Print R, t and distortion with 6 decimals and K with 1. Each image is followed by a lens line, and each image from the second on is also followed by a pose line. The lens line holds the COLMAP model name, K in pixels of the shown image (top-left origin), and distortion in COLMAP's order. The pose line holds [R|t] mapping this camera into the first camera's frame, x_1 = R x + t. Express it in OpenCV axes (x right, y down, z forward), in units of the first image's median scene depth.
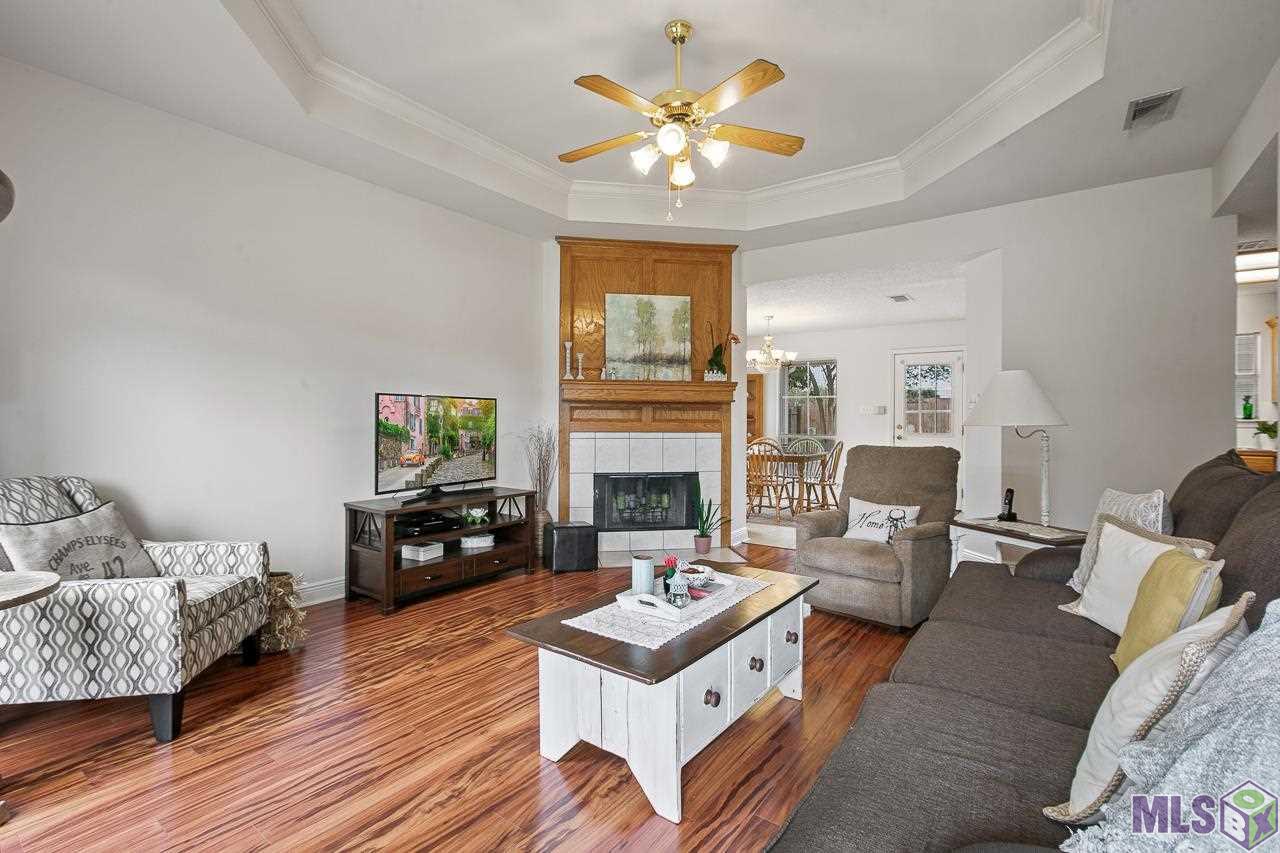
lens RADIAL K [[583.7, 0, 643.0], [0, 583.7, 420.8], [0, 0, 1]] dist [-0.001379, 0.003734]
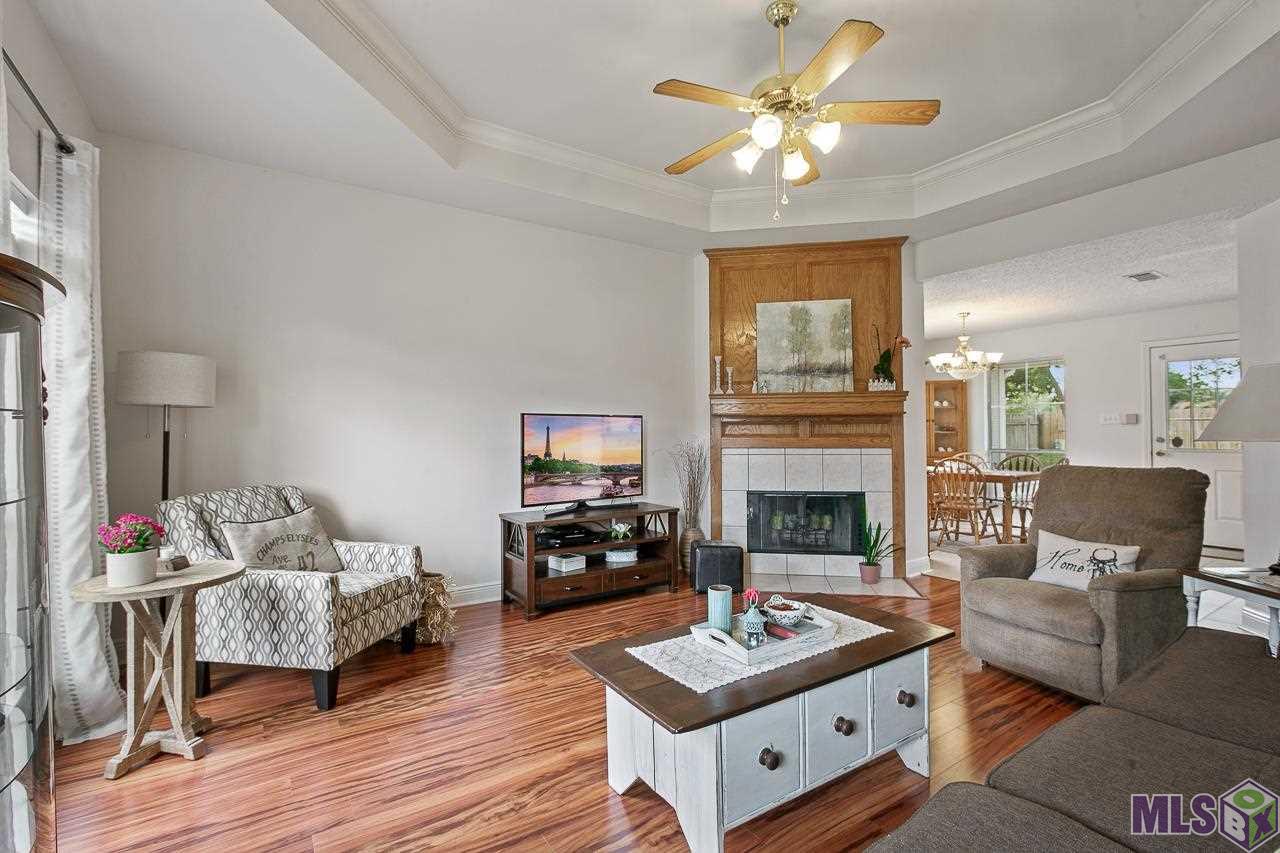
lens RADIAL K [[583.7, 0, 637.3], [0, 583.7, 425.7], [0, 0, 1]] dist [-0.001379, 0.003734]
pose [[0.938822, -0.014768, -0.344086, 0.138365], [0.009311, 0.999803, -0.017505, -0.004471], [0.344277, 0.013230, 0.938775, 0.062686]]
